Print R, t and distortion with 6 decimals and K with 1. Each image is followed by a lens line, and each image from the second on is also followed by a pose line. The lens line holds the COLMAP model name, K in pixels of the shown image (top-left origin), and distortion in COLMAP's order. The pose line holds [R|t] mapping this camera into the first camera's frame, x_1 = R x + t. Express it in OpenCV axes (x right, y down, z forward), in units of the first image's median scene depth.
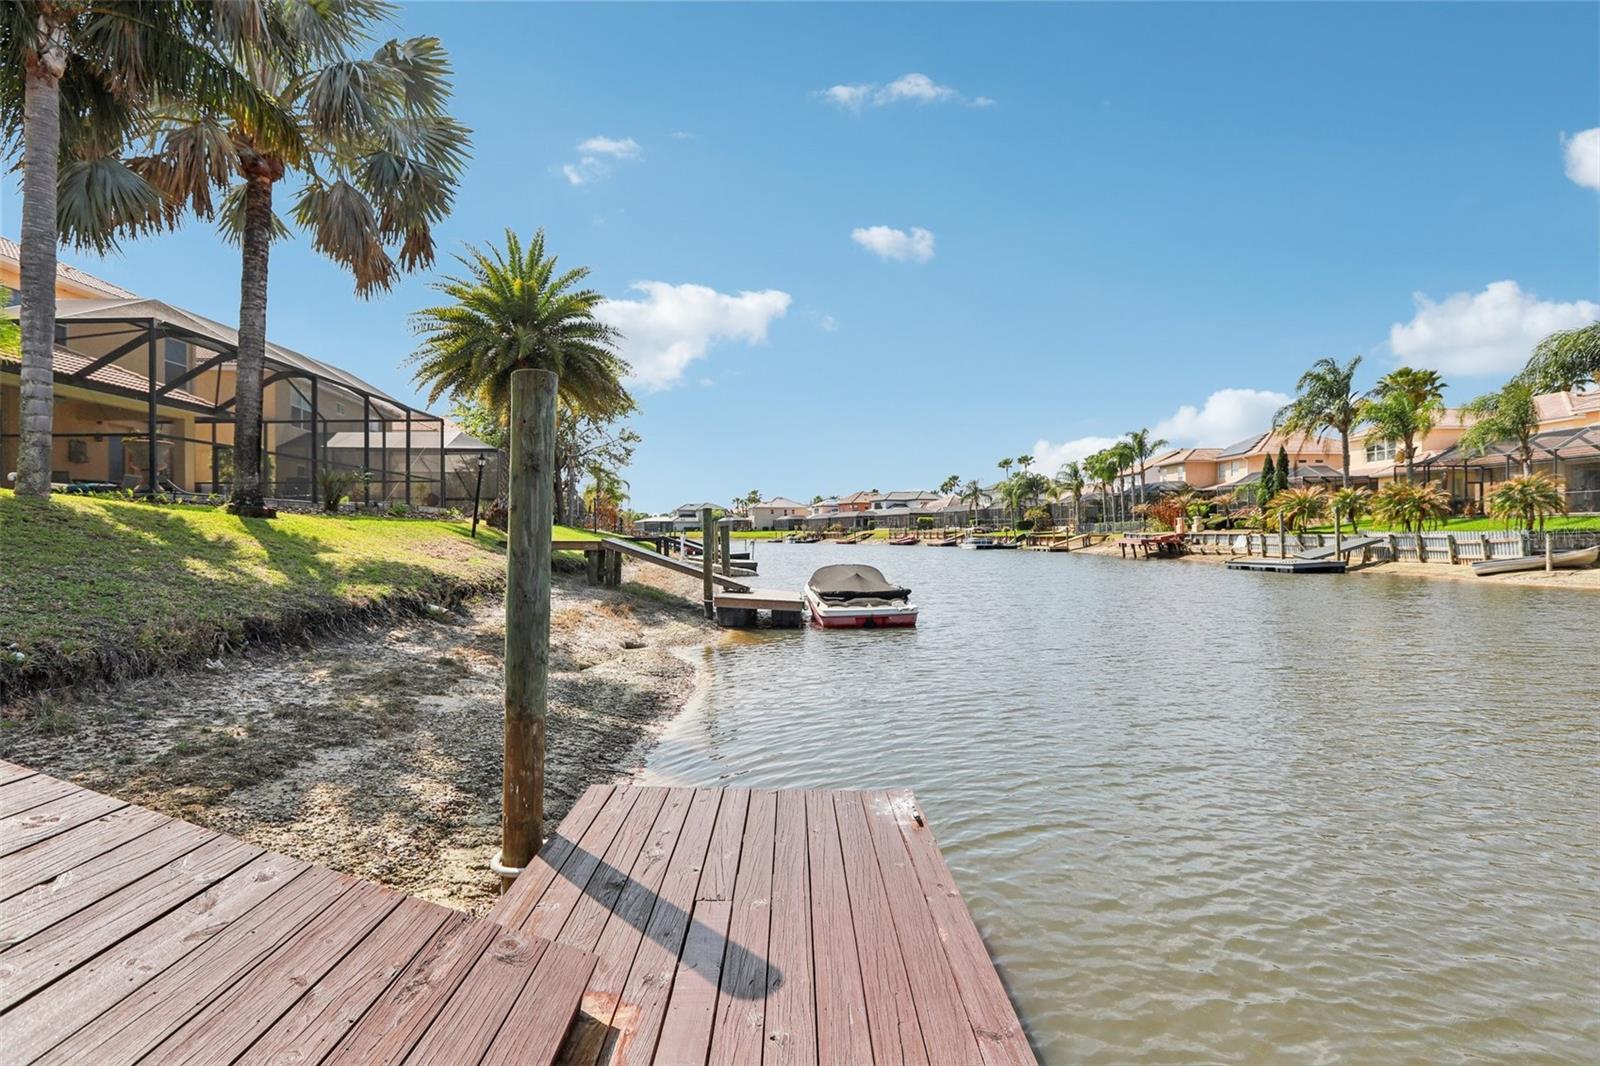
lens RADIAL K [[726.0, 0, 809.1], [0, 726.0, 534.5], [0, 0, 1]] dist [-0.039383, 0.010711]
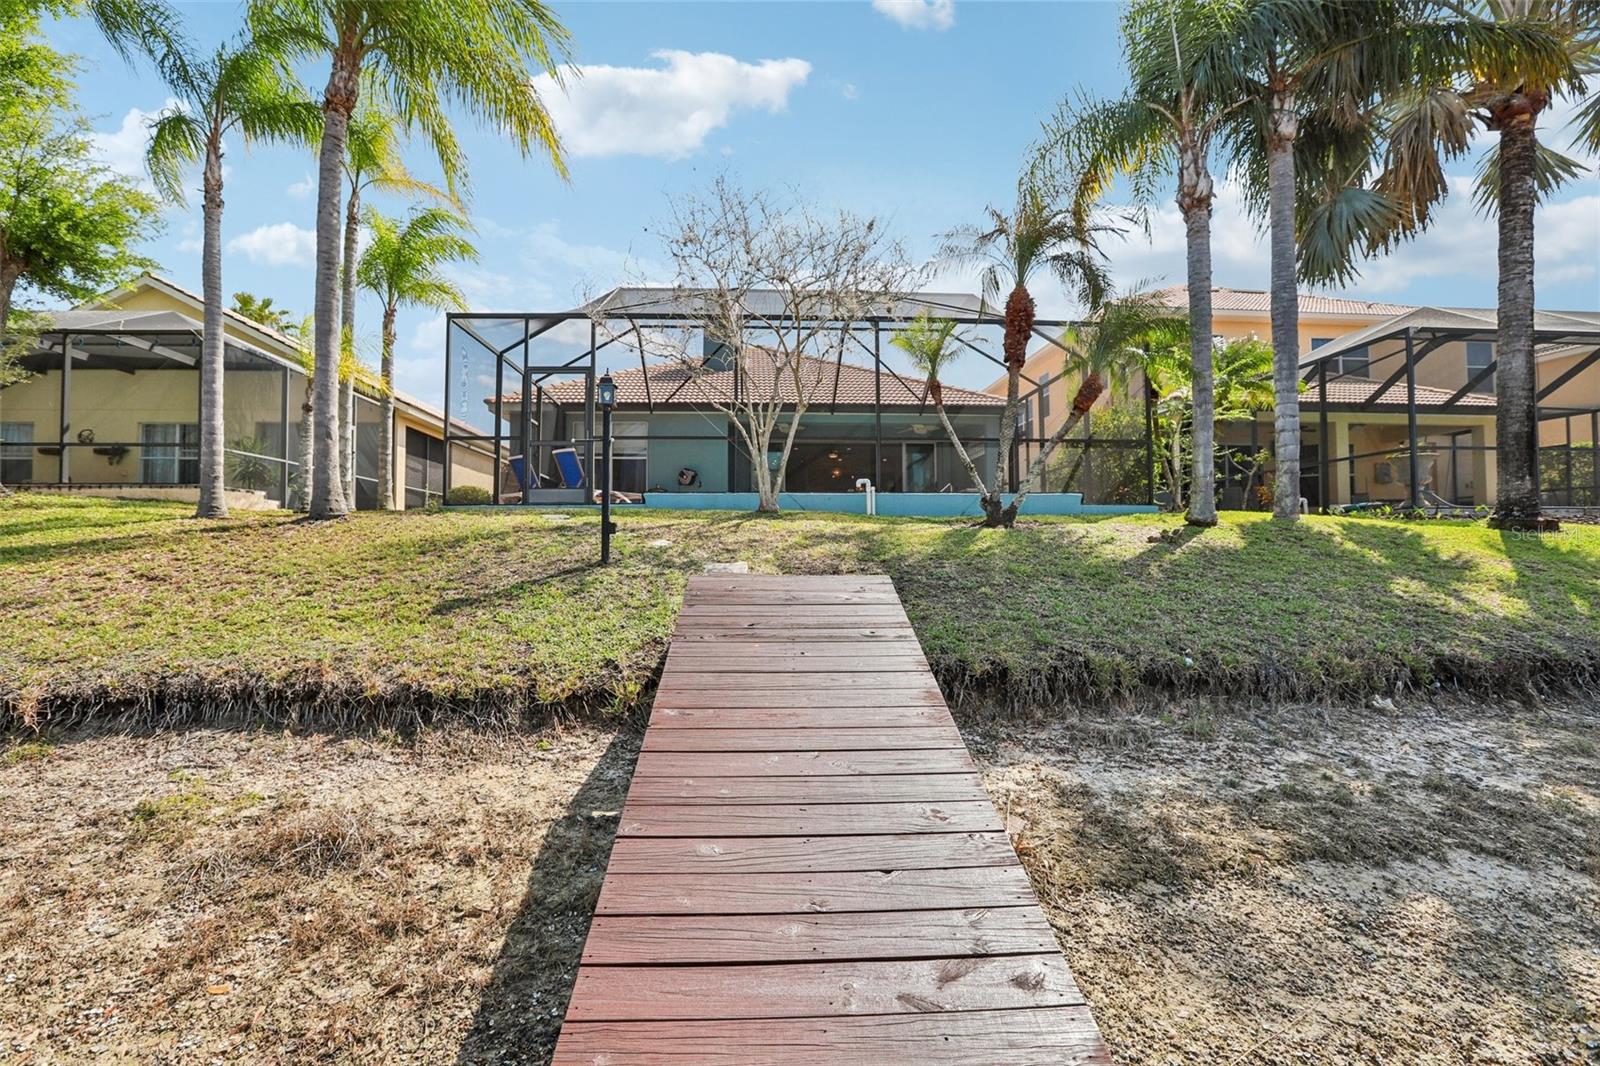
lens RADIAL K [[726.0, 0, 797.4], [0, 726.0, 531.6], [0, 0, 1]] dist [-0.039383, 0.010711]
pose [[0.019840, -0.027500, -0.999425, 0.018167], [0.001262, 0.999622, -0.027480, -0.003484], [0.999802, -0.000716, 0.019867, 0.221204]]
